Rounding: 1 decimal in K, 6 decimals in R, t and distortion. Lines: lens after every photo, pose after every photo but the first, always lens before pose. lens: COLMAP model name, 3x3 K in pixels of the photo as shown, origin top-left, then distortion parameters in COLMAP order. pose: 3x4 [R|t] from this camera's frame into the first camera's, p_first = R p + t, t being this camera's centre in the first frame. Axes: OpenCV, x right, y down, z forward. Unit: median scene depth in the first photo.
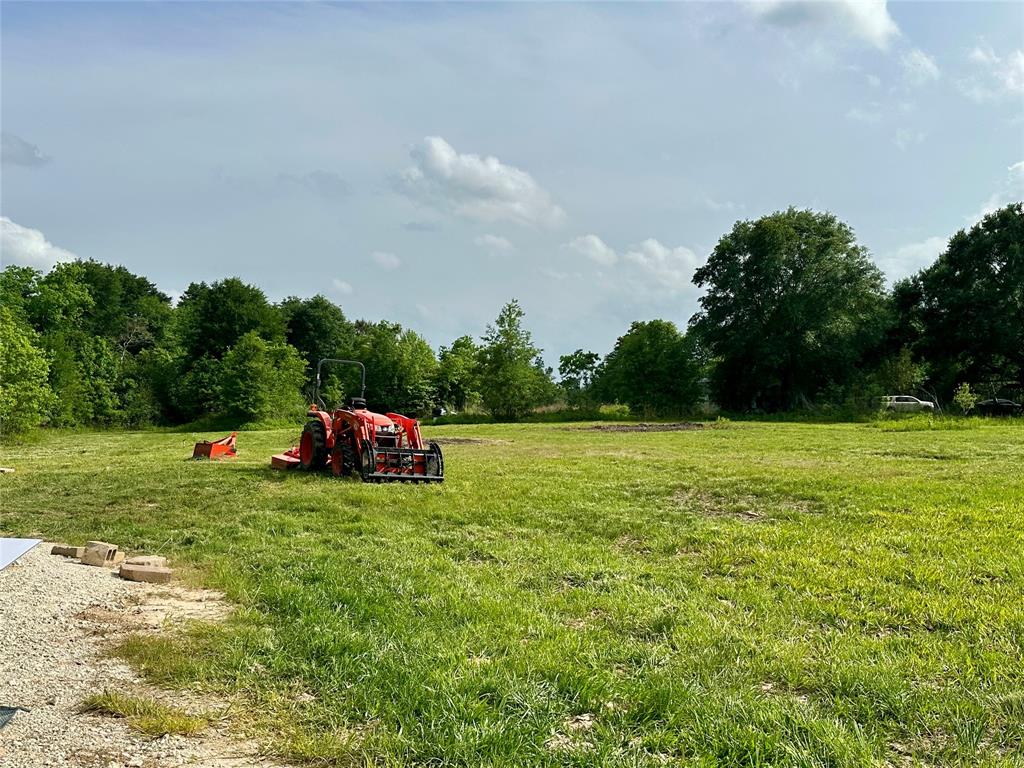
lens RADIAL K [[944.1, 0, 512.0], [0, 944.1, 384.0], [0, 0, 1]] dist [0.177146, -0.406925]
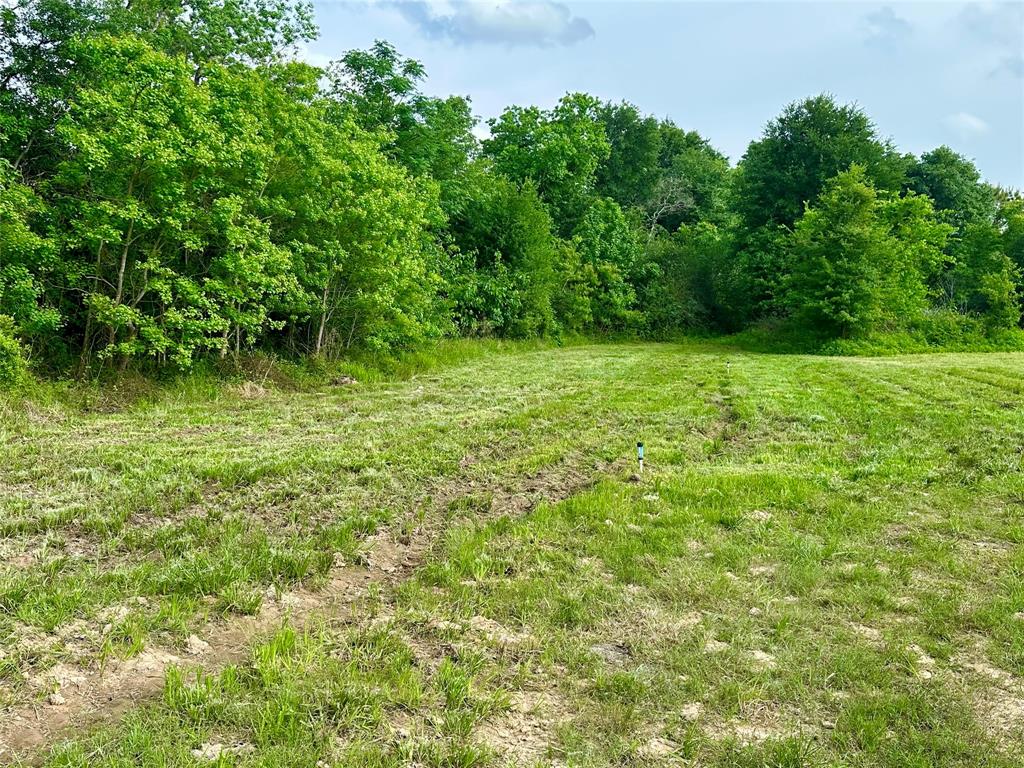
lens RADIAL K [[944.1, 0, 512.0], [0, 944.1, 384.0], [0, 0, 1]] dist [0.177146, -0.406925]
pose [[0.838481, 0.066533, -0.540853, -0.123811], [-0.010998, 0.994382, 0.105274, 0.009755], [0.544819, -0.082322, 0.834503, 0.405950]]
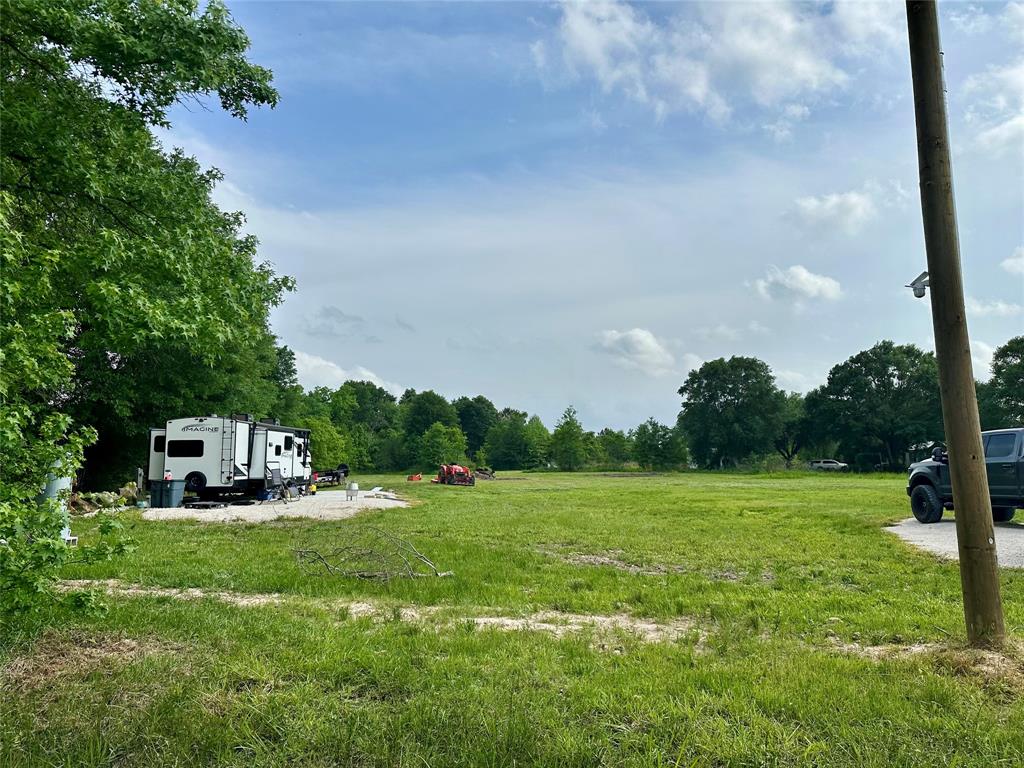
lens RADIAL K [[710.2, 0, 512.0], [0, 710.2, 384.0], [0, 0, 1]] dist [0.037030, -0.002697]
pose [[0.984730, -0.009001, -0.173858, 0.108592], [-0.005812, 0.996406, -0.084506, -0.010895], [0.173994, 0.084226, 0.981138, -0.332328]]
